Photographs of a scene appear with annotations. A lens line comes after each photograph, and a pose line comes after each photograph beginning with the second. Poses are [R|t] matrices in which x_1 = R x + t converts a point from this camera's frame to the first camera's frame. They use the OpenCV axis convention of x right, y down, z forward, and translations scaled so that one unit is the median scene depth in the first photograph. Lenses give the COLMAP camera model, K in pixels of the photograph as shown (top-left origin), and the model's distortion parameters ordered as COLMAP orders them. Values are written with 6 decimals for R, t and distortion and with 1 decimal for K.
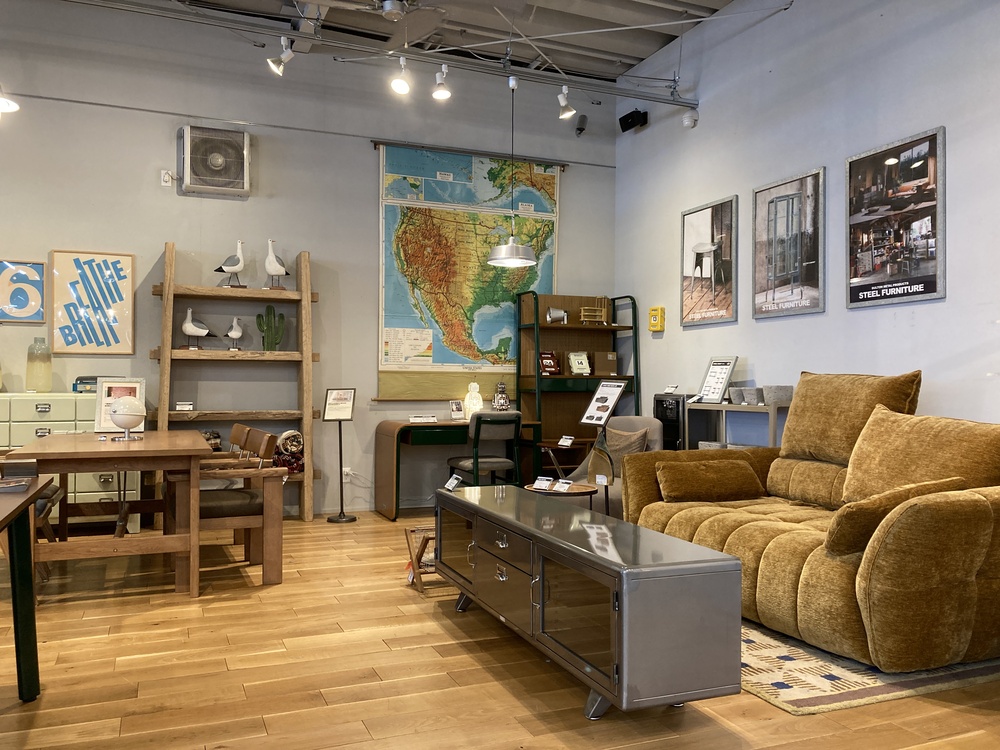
lens RADIAL K [[821.2, 0, 500.1], [0, 821.2, 381.7], [0, 0, 1]] dist [0.012498, 0.000476]
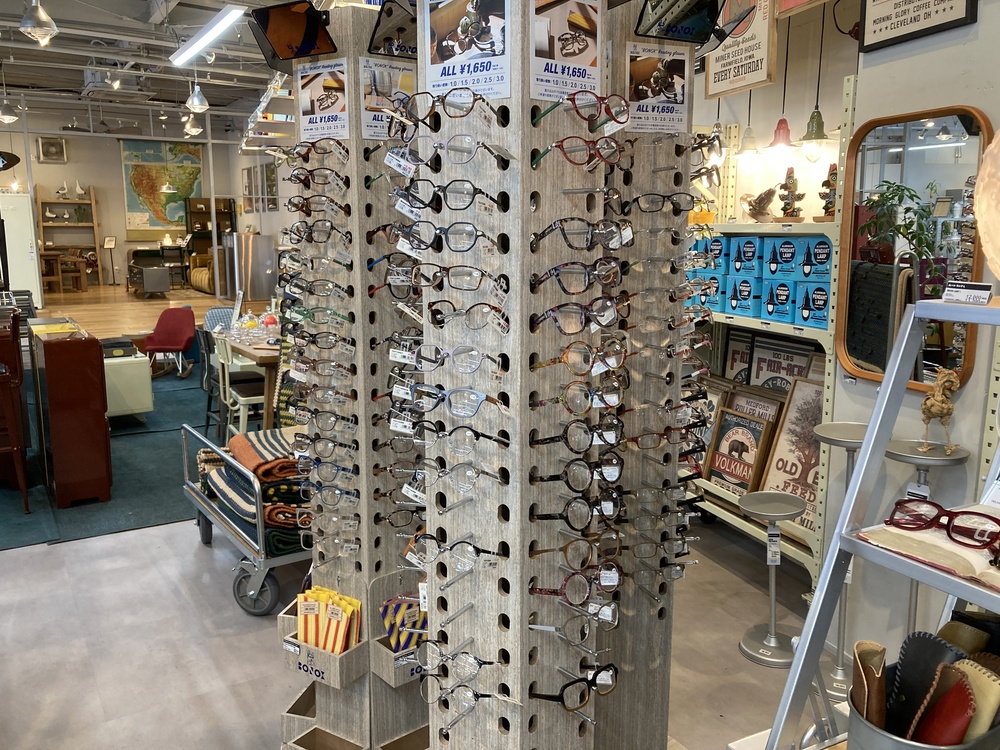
lens RADIAL K [[821.2, 0, 501.3], [0, 821.2, 364.7], [0, 0, 1]] dist [0.012498, 0.000476]
pose [[0.985814, -0.031523, 0.164852, 0.616269], [0.002994, 0.985350, 0.170517, -0.034984], [-0.167812, -0.167605, 0.971467, -1.926677]]
